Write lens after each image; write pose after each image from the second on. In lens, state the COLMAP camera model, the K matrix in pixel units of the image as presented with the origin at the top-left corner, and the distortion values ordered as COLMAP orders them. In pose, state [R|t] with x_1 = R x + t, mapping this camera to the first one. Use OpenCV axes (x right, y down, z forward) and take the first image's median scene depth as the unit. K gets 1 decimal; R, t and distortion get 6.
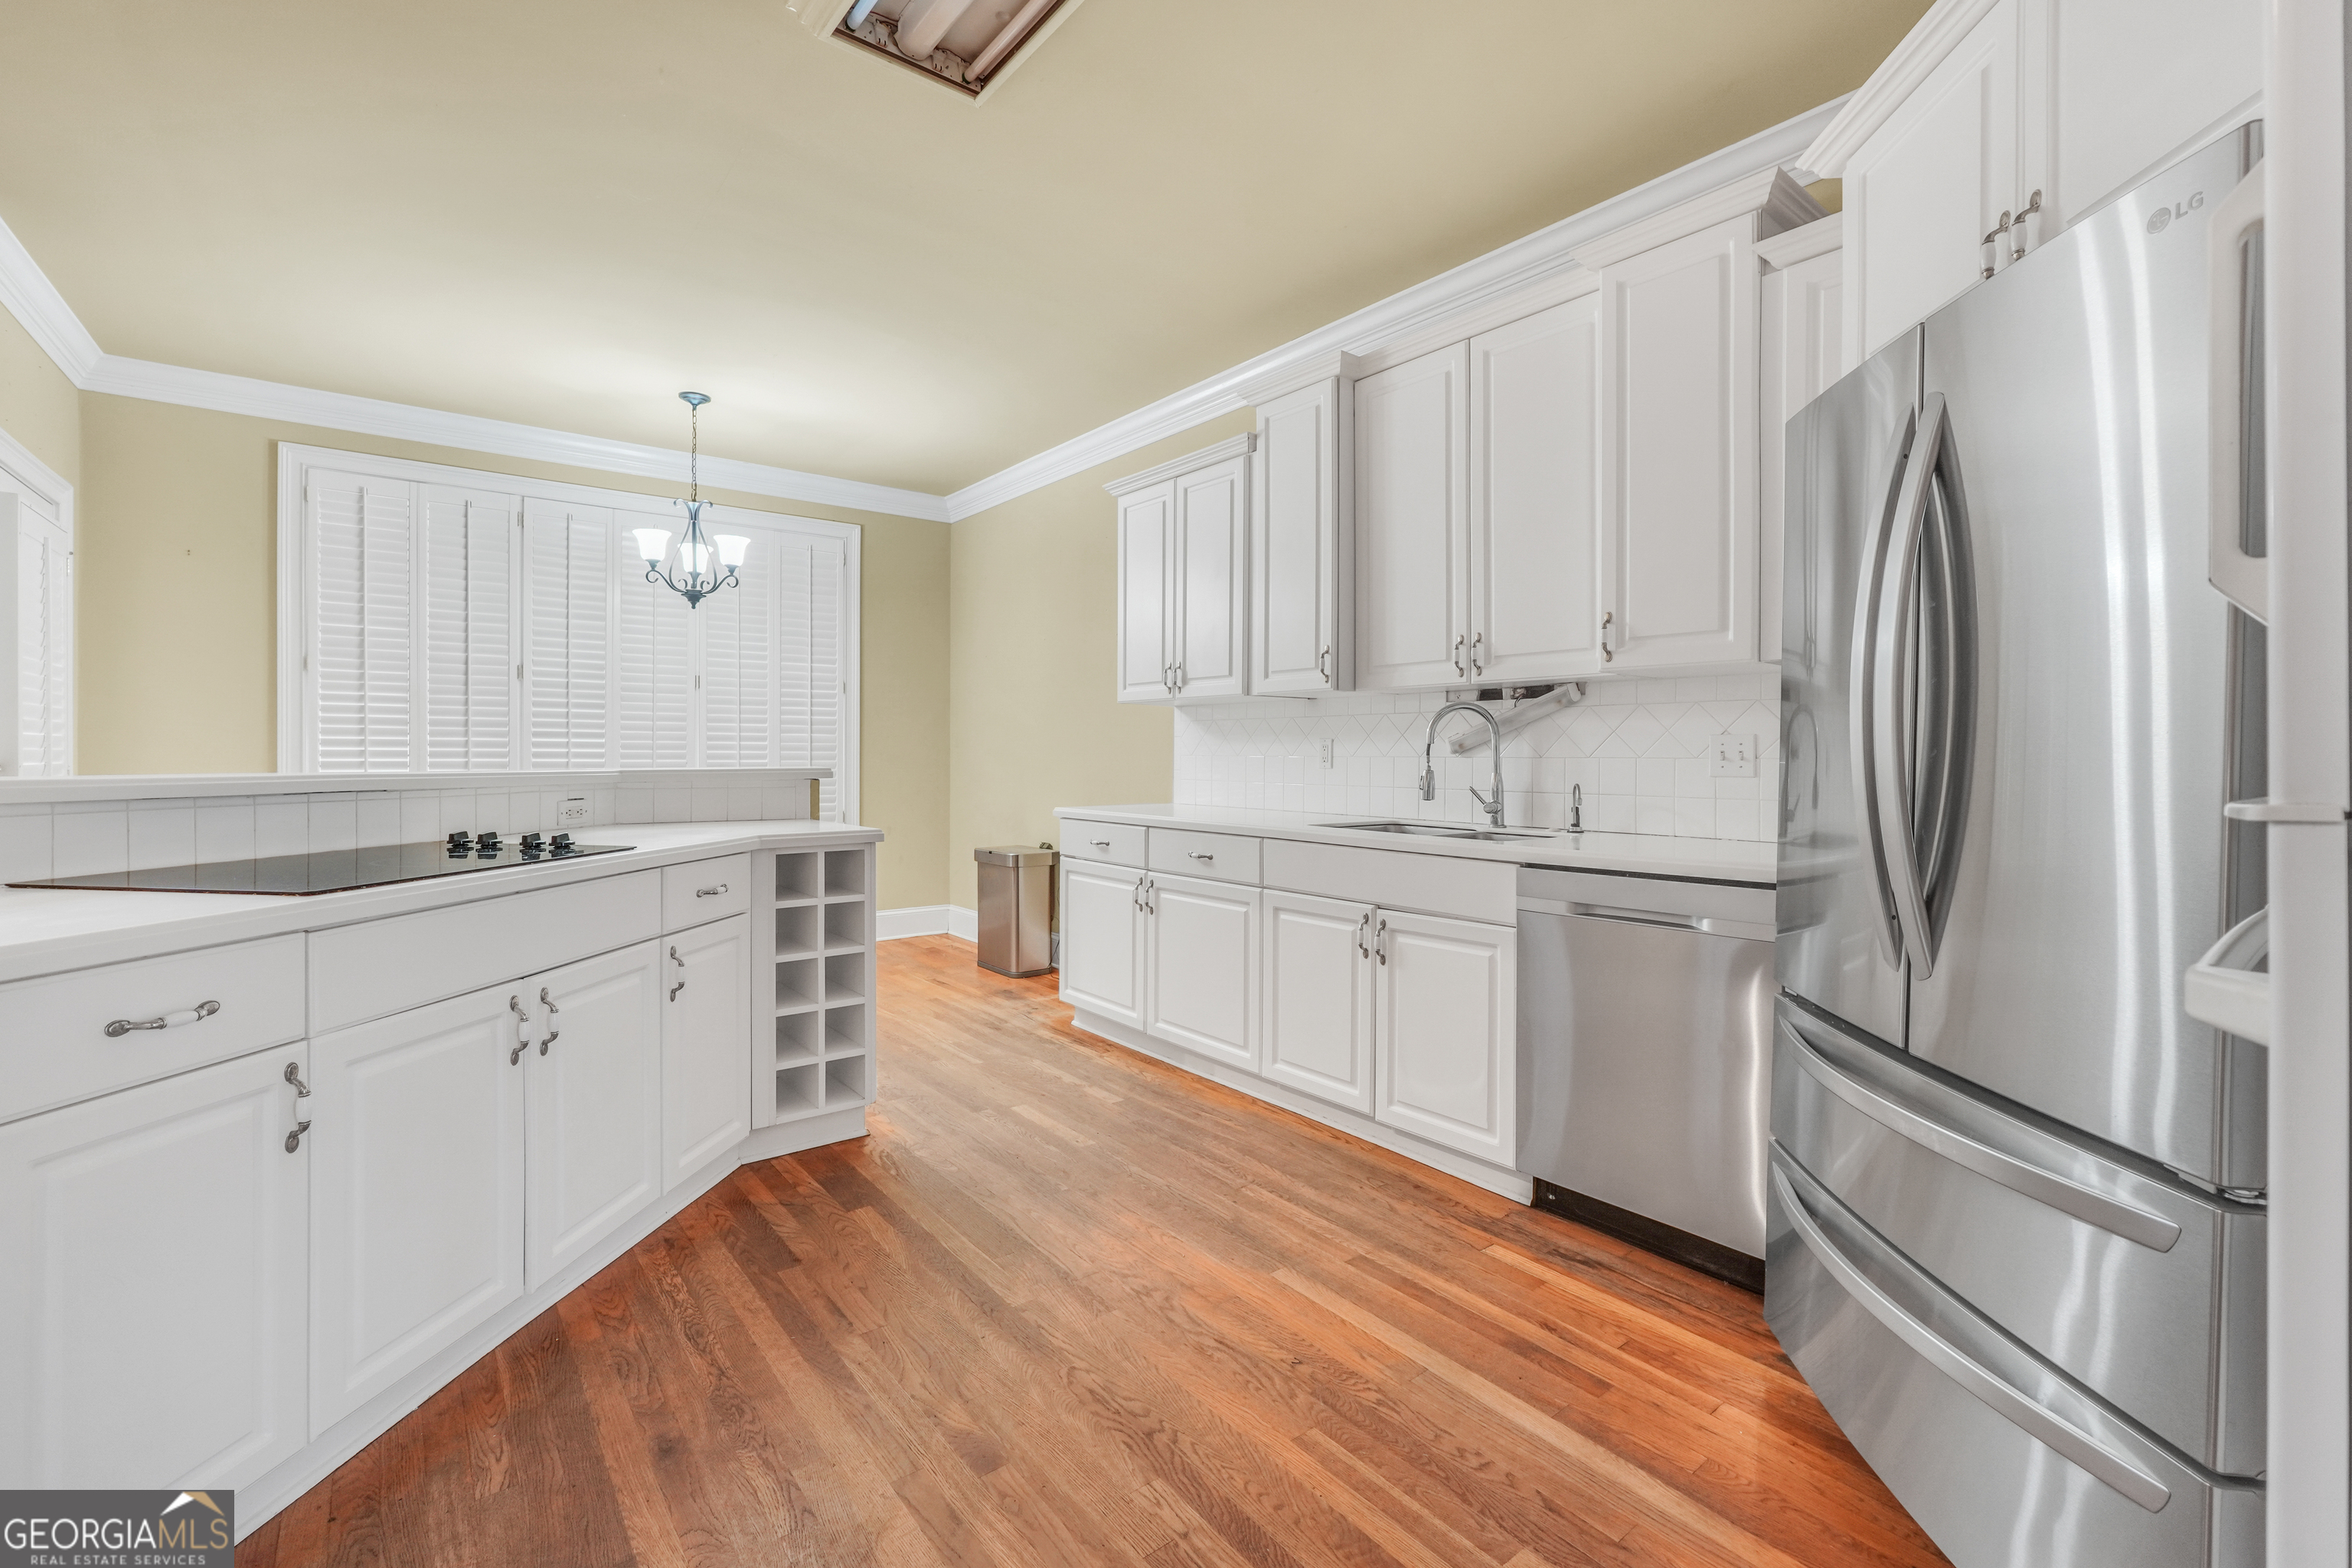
lens RADIAL K [[991.4, 0, 1174.5], [0, 991.4, 758.9], [0, 0, 1]] dist [-0.016695, 0.005773]
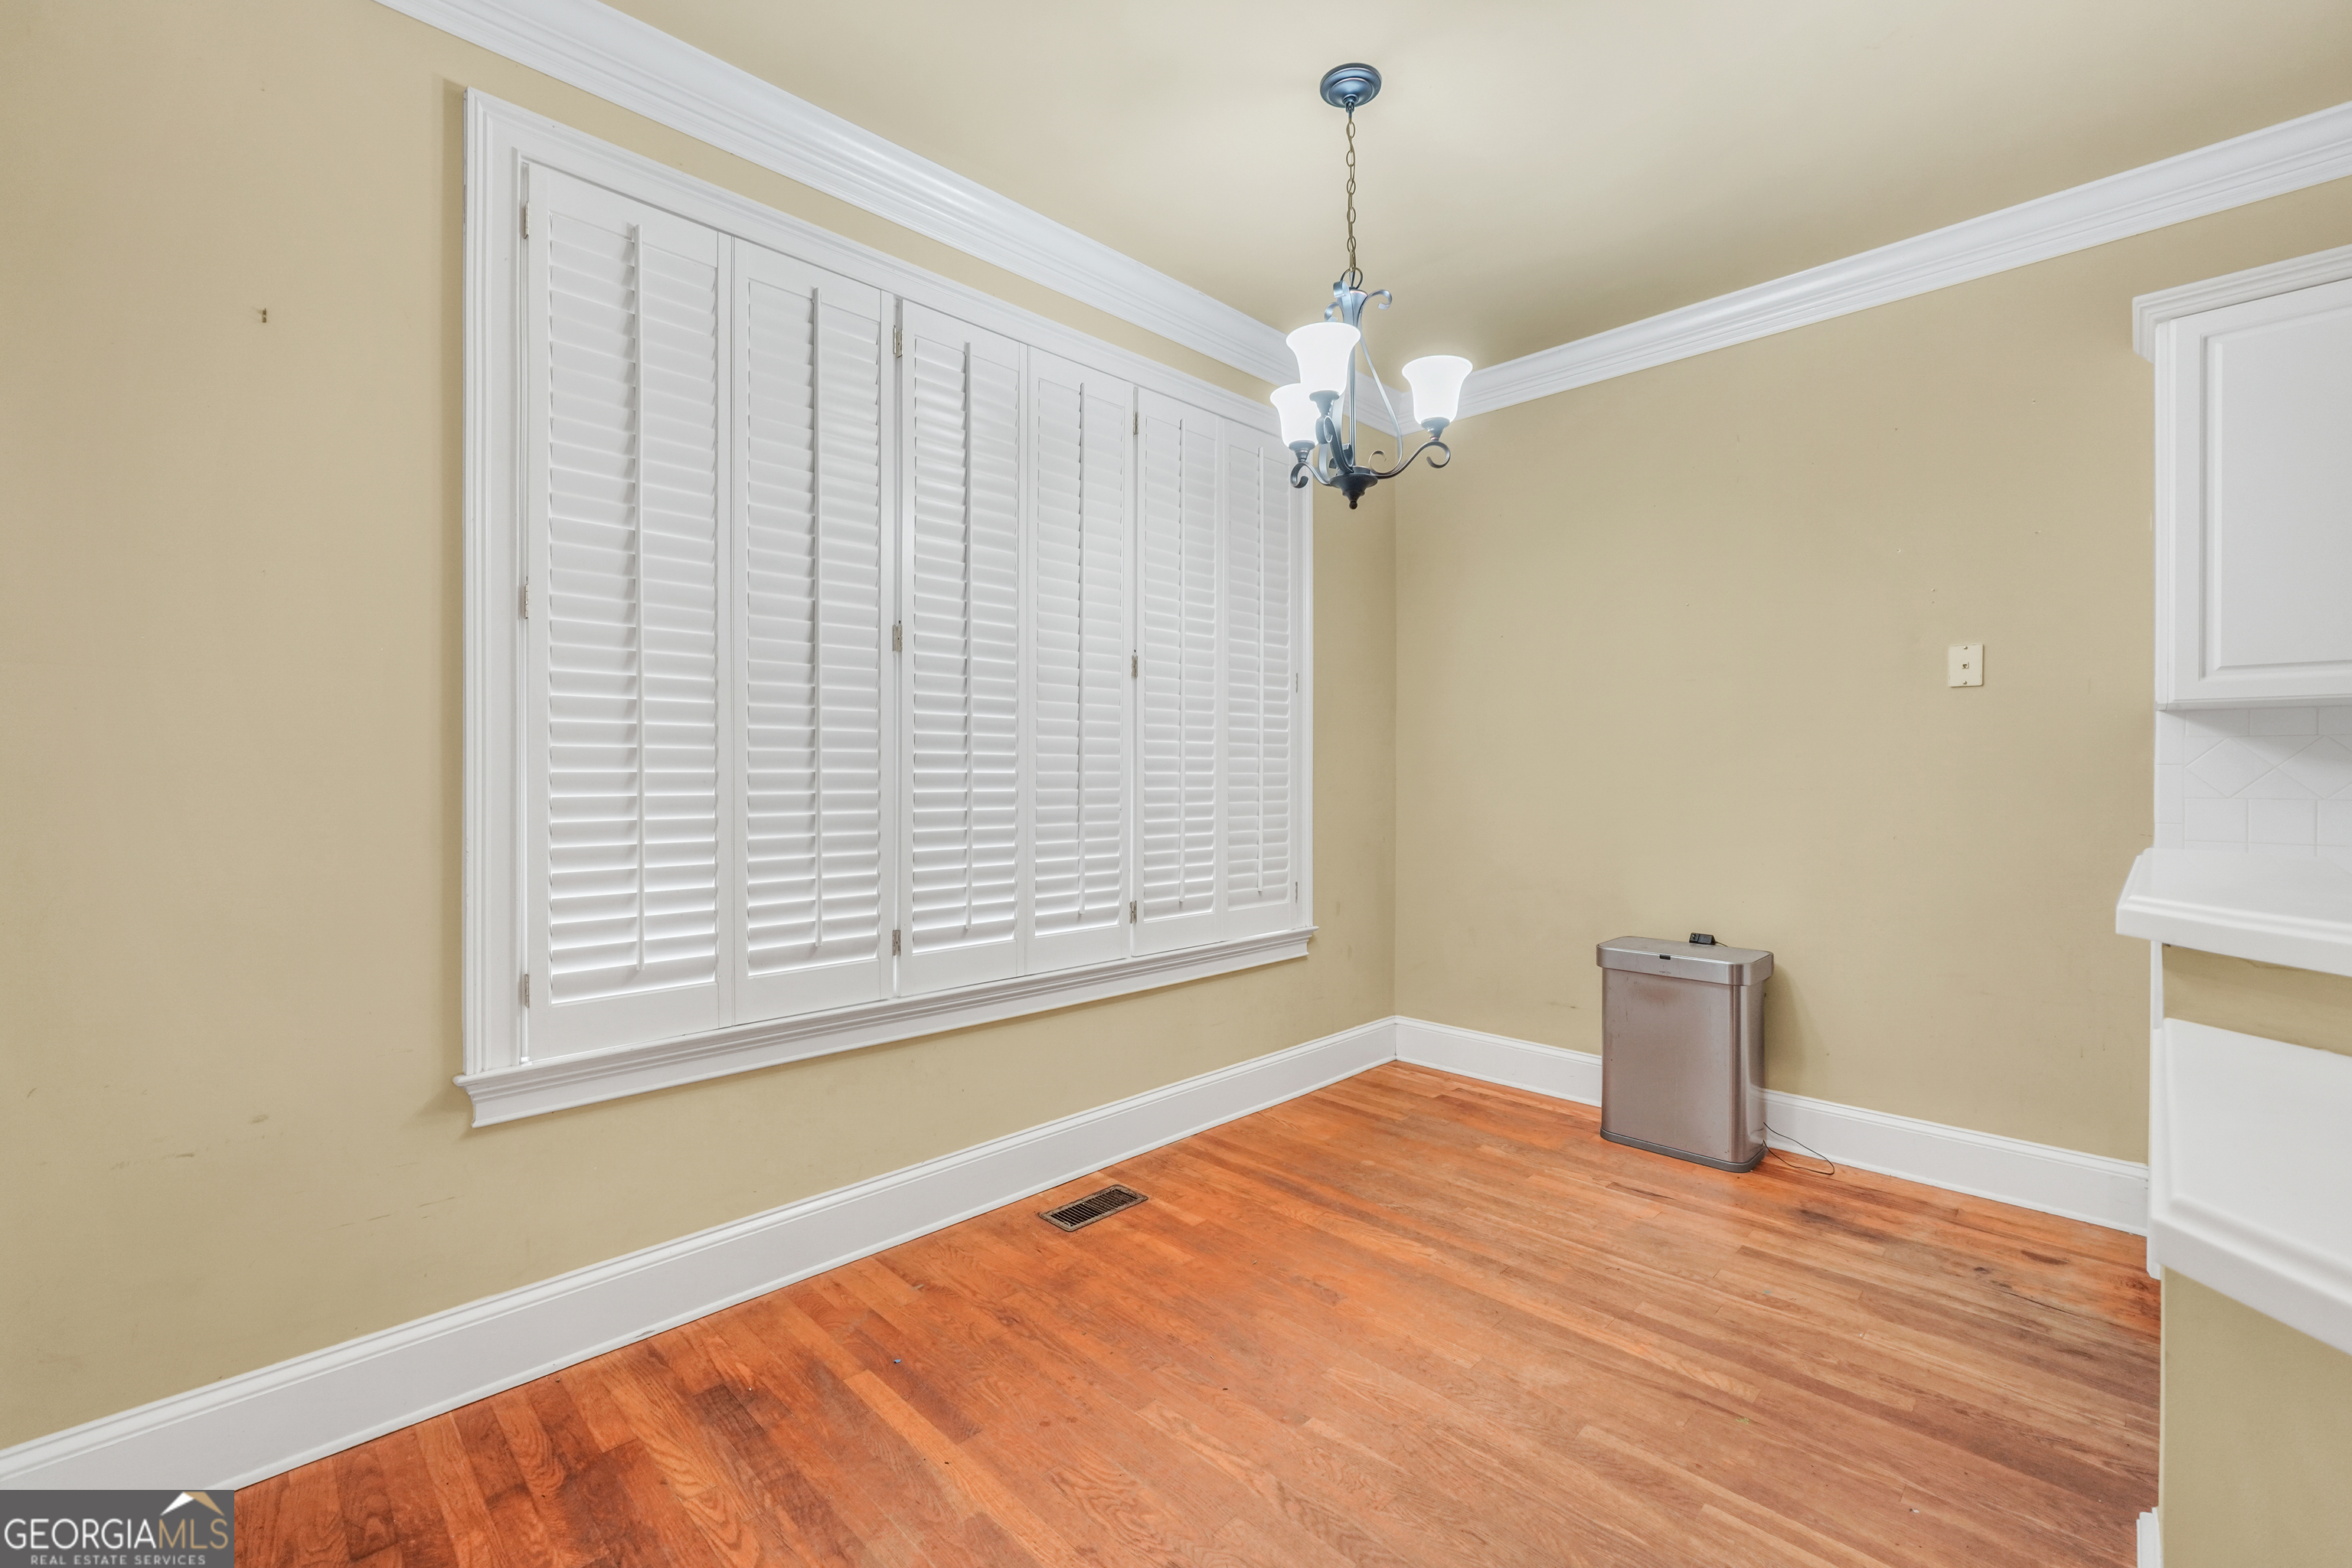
lens RADIAL K [[991.4, 0, 1166.3], [0, 991.4, 775.9], [0, 0, 1]] dist [-0.016695, 0.005773]
pose [[0.993647, -0.002968, 0.112502, -0.902735], [0.002971, 0.999996, 0.000139, -0.025901], [-0.112502, 0.000196, 0.993651, 0.734004]]
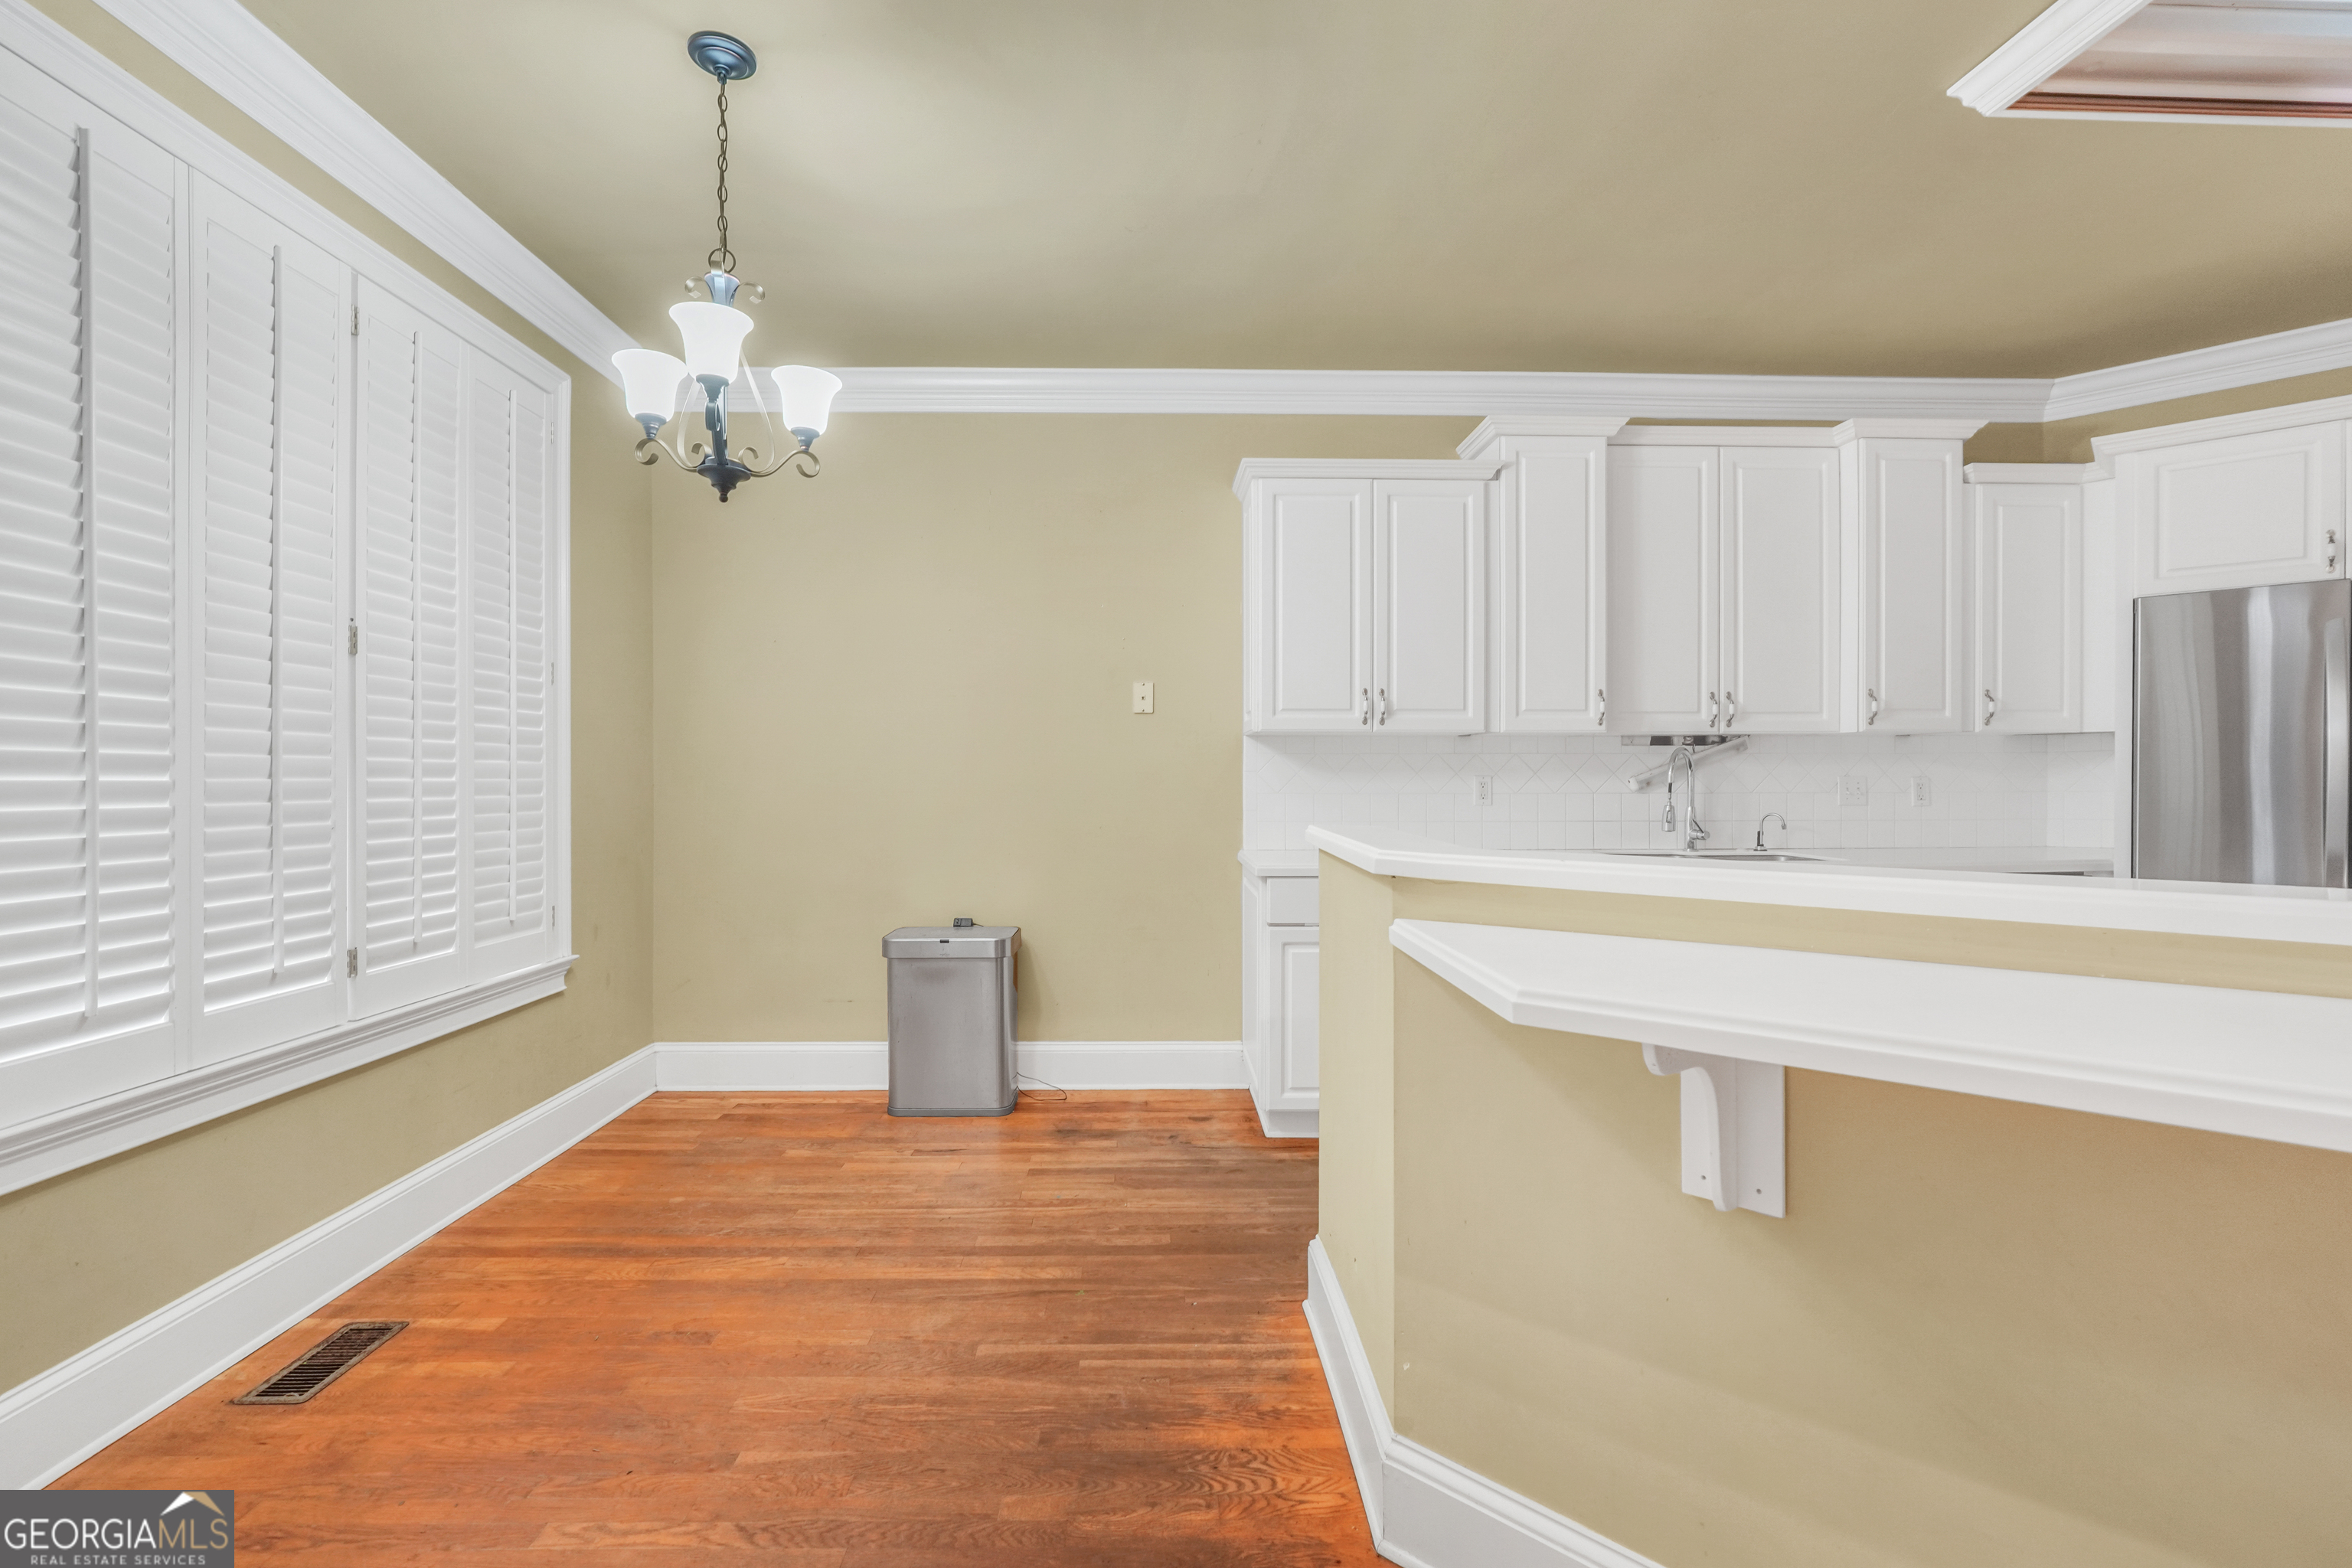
lens RADIAL K [[991.4, 0, 1194.2], [0, 991.4, 781.9], [0, 0, 1]] dist [-0.016695, 0.005773]
pose [[0.606637, -0.008523, 0.794933, -1.021853], [0.006735, 0.999962, 0.005582, -0.027055], [-0.794950, 0.001968, 0.606671, 0.757710]]
